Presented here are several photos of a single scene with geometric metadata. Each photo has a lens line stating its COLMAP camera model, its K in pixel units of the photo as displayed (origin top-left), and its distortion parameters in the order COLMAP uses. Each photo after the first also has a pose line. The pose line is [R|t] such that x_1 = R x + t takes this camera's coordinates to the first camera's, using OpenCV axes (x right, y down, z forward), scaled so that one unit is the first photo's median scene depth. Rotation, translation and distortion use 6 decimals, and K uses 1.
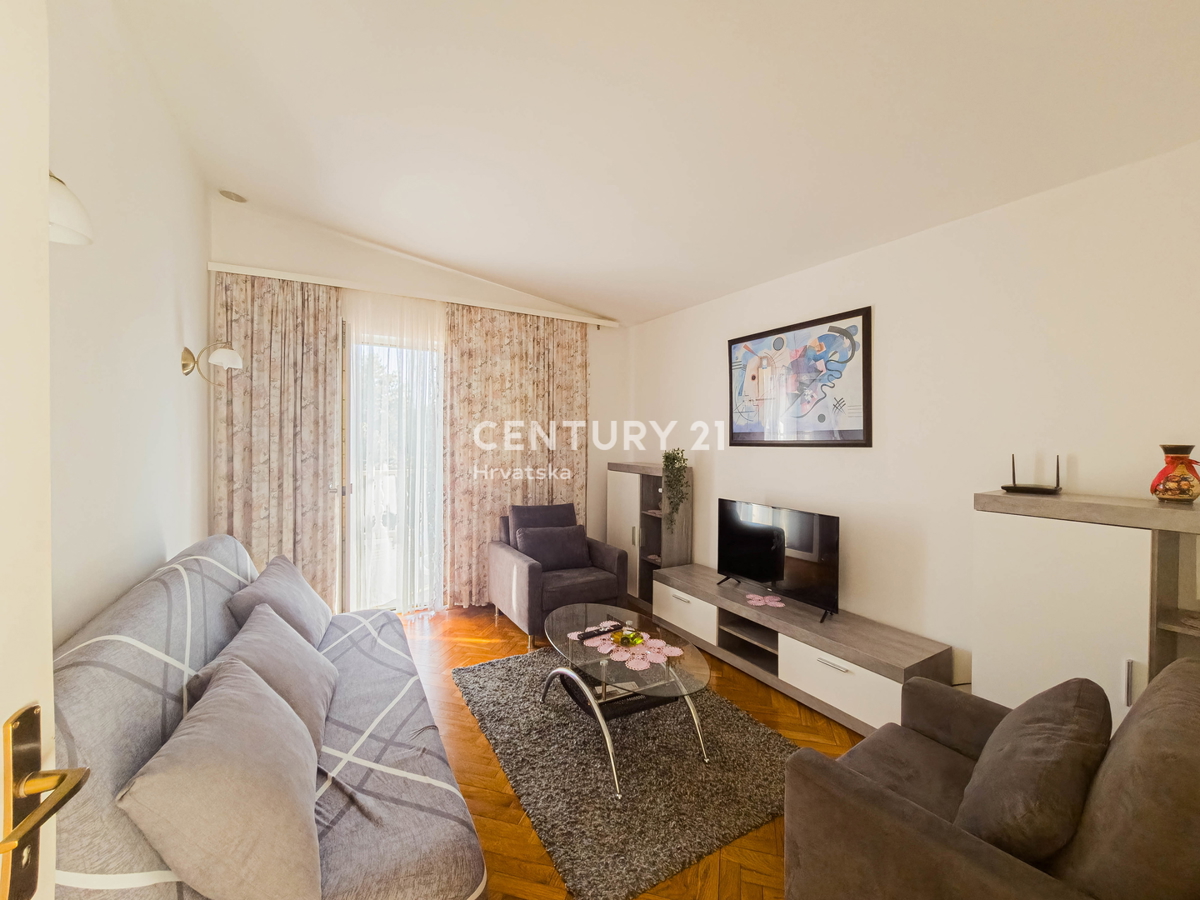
lens RADIAL K [[501.4, 0, 623.8], [0, 501.4, 446.9], [0, 0, 1]] dist [-0.000523, 0.000012]
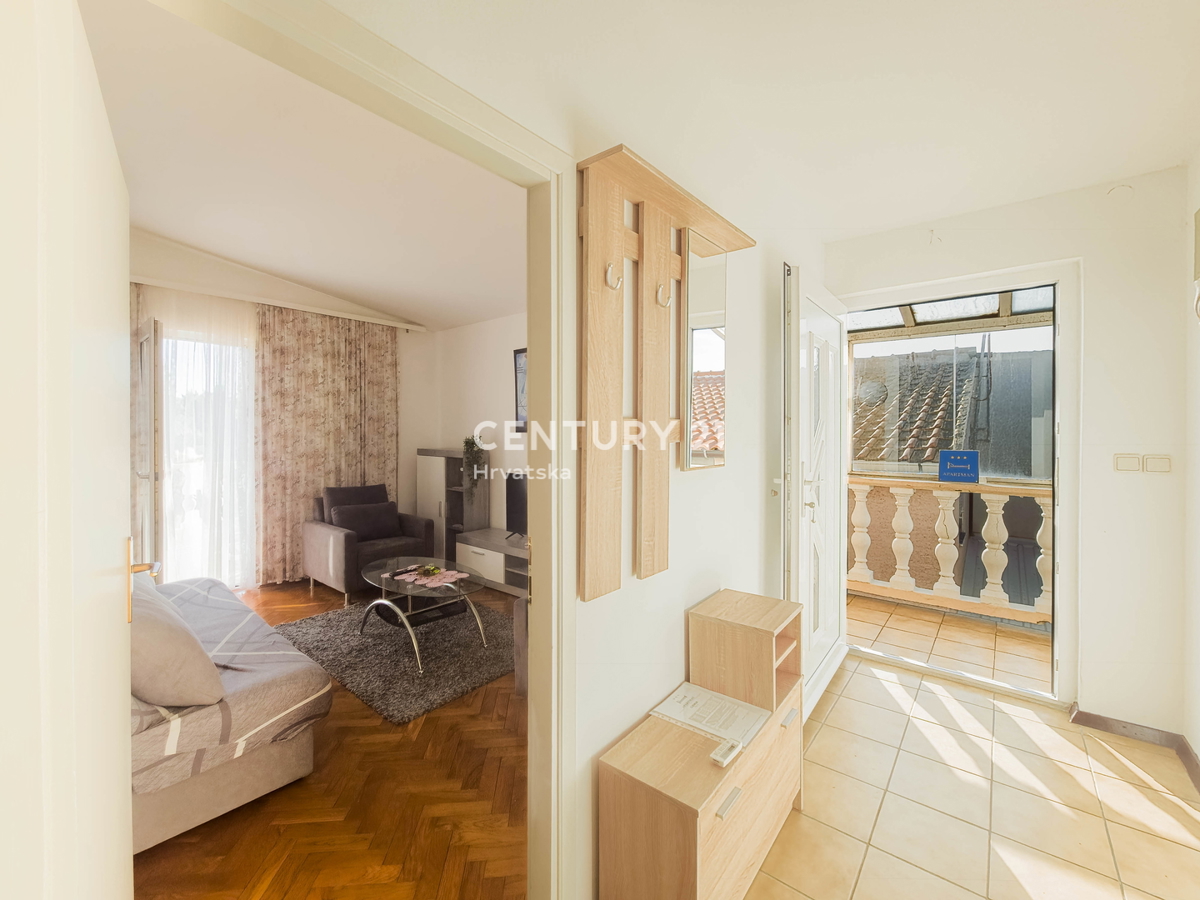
lens RADIAL K [[501.6, 0, 597.2], [0, 501.6, 436.7], [0, 0, 1]] dist [-0.000284, 0.000541]
pose [[0.955112, -0.010628, 0.296055, 0.026678], [0.011707, 0.999930, -0.001871, 0.012503], [-0.296015, 0.005253, 0.955169, -0.264851]]
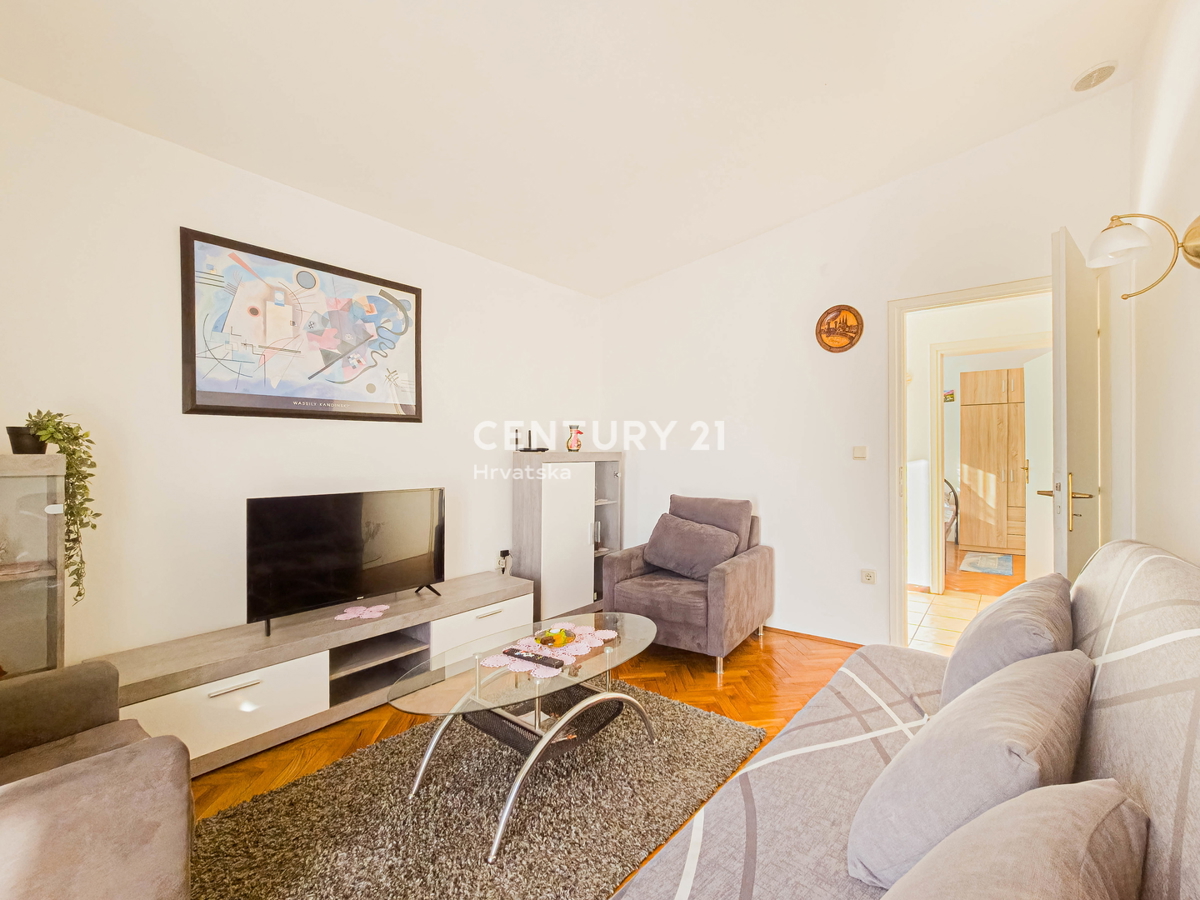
lens RADIAL K [[526.0, 0, 620.9], [0, 526.0, 455.2], [0, 0, 1]] dist [-0.003772, -0.000407]
pose [[-0.339698, -0.010727, 0.940473, -0.476552], [0.013419, 0.999778, 0.016251, 0.039139], [-0.940439, 0.018141, -0.339479, 0.675200]]
